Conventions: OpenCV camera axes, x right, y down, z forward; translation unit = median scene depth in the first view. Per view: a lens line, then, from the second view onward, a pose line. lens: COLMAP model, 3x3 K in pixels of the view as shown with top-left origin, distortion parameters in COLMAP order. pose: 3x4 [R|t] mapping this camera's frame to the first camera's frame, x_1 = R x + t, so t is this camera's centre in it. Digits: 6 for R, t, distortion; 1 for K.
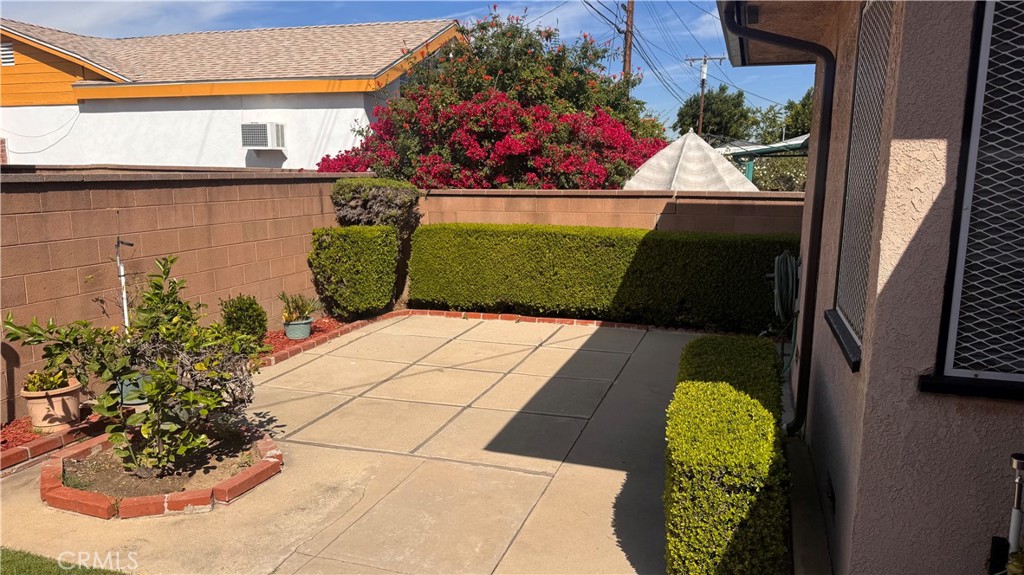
lens RADIAL K [[729.9, 0, 511.3], [0, 729.9, 280.2], [0, 0, 1]] dist [0.138712, -0.246392]
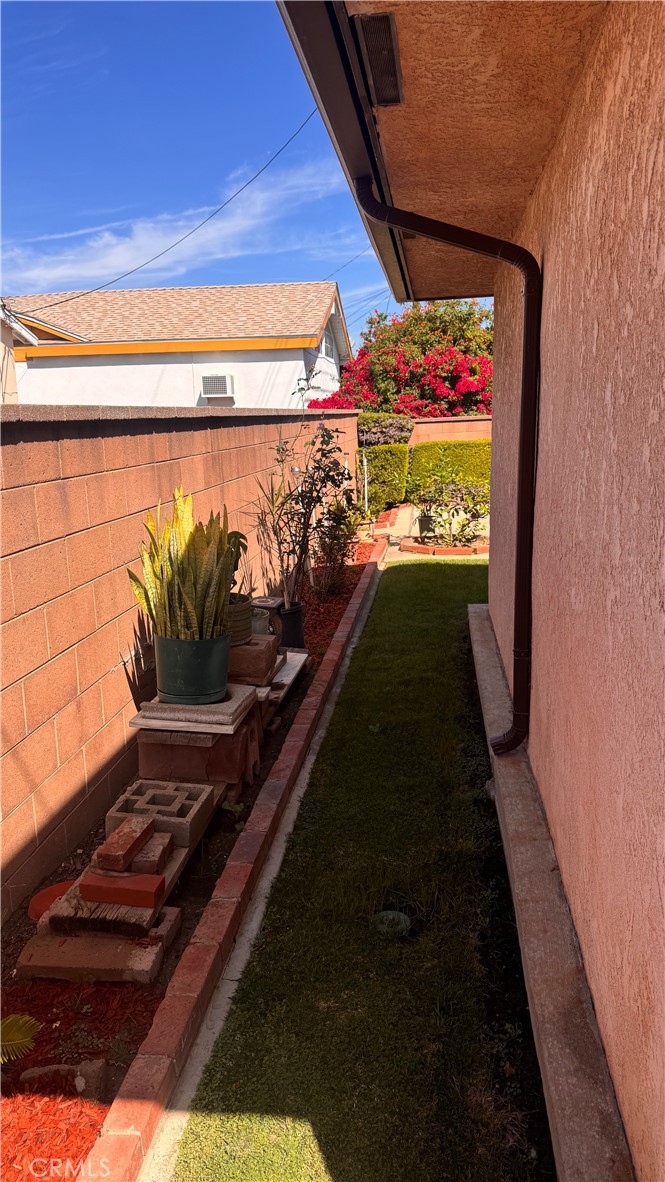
lens RADIAL K [[842.5, 0, 329.0], [0, 842.5, 565.9], [0, 0, 1]] dist [0.138712, -0.246392]
pose [[0.982762, -0.067393, 0.172156, -0.442028], [0.062416, 0.997465, 0.034171, 0.072212], [-0.174022, -0.022837, 0.984477, -0.455813]]
